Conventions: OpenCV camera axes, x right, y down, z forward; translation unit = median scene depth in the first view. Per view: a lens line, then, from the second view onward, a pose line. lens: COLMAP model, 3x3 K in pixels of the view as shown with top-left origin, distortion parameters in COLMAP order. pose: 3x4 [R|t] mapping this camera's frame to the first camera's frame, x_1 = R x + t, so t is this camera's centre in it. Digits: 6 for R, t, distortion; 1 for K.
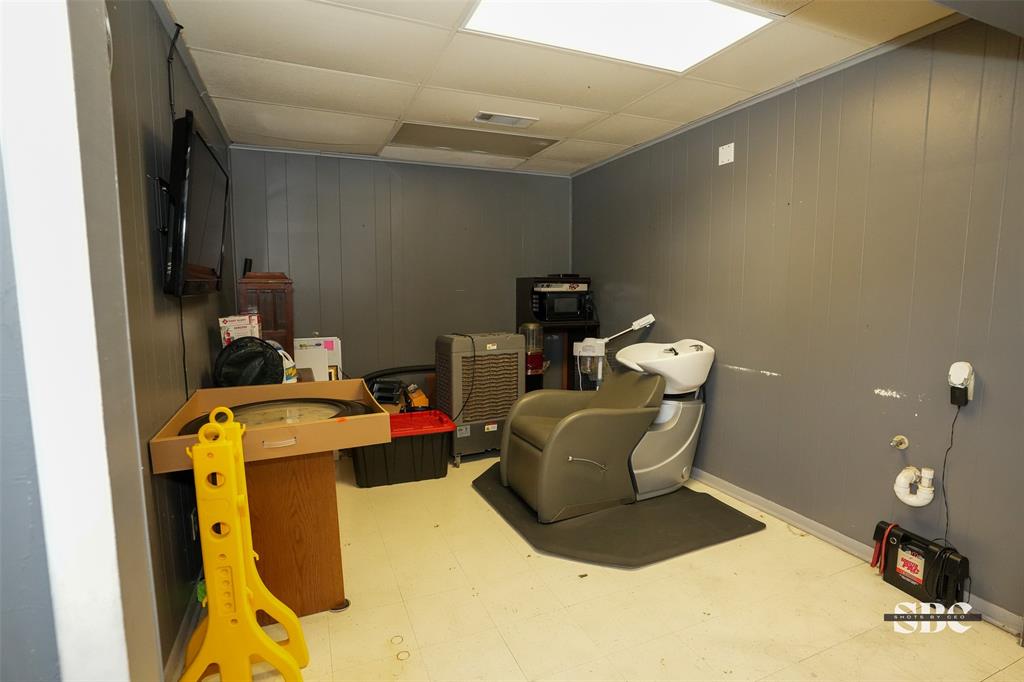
lens RADIAL K [[500.1, 0, 512.8], [0, 500.1, 340.0], [0, 0, 1]] dist [-0.081728, 0.038324]
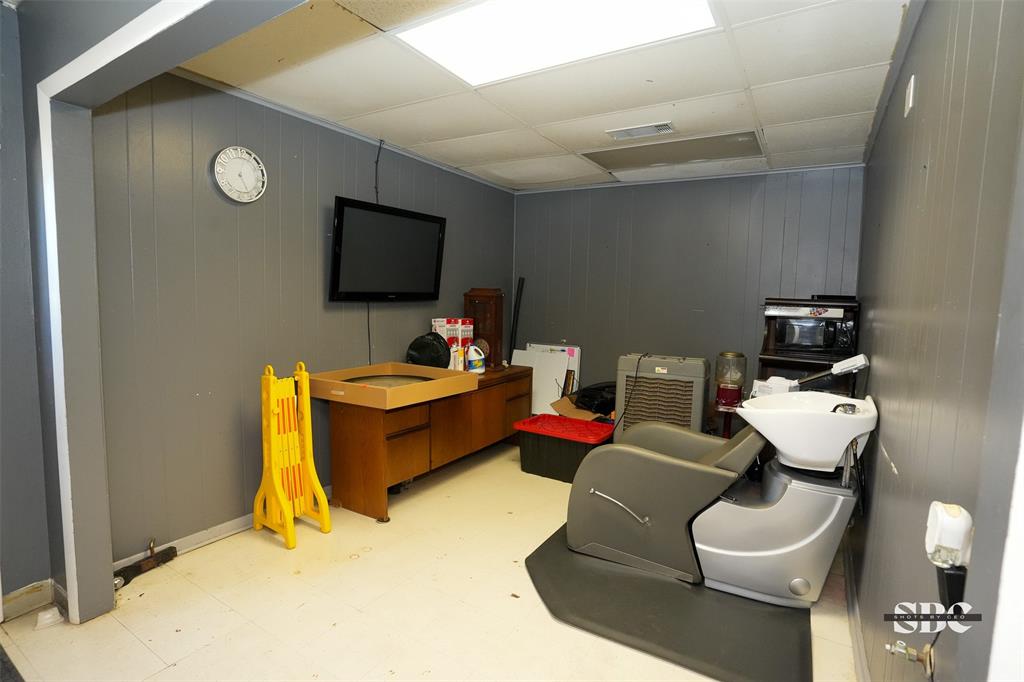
lens RADIAL K [[500.1, 0, 512.8], [0, 500.1, 340.0], [0, 0, 1]] dist [-0.081728, 0.038324]
pose [[0.571906, 0.086517, -0.815744, 0.566135], [-0.116718, 0.992888, 0.023476, -0.033043], [0.811973, 0.081786, 0.577937, 0.242352]]
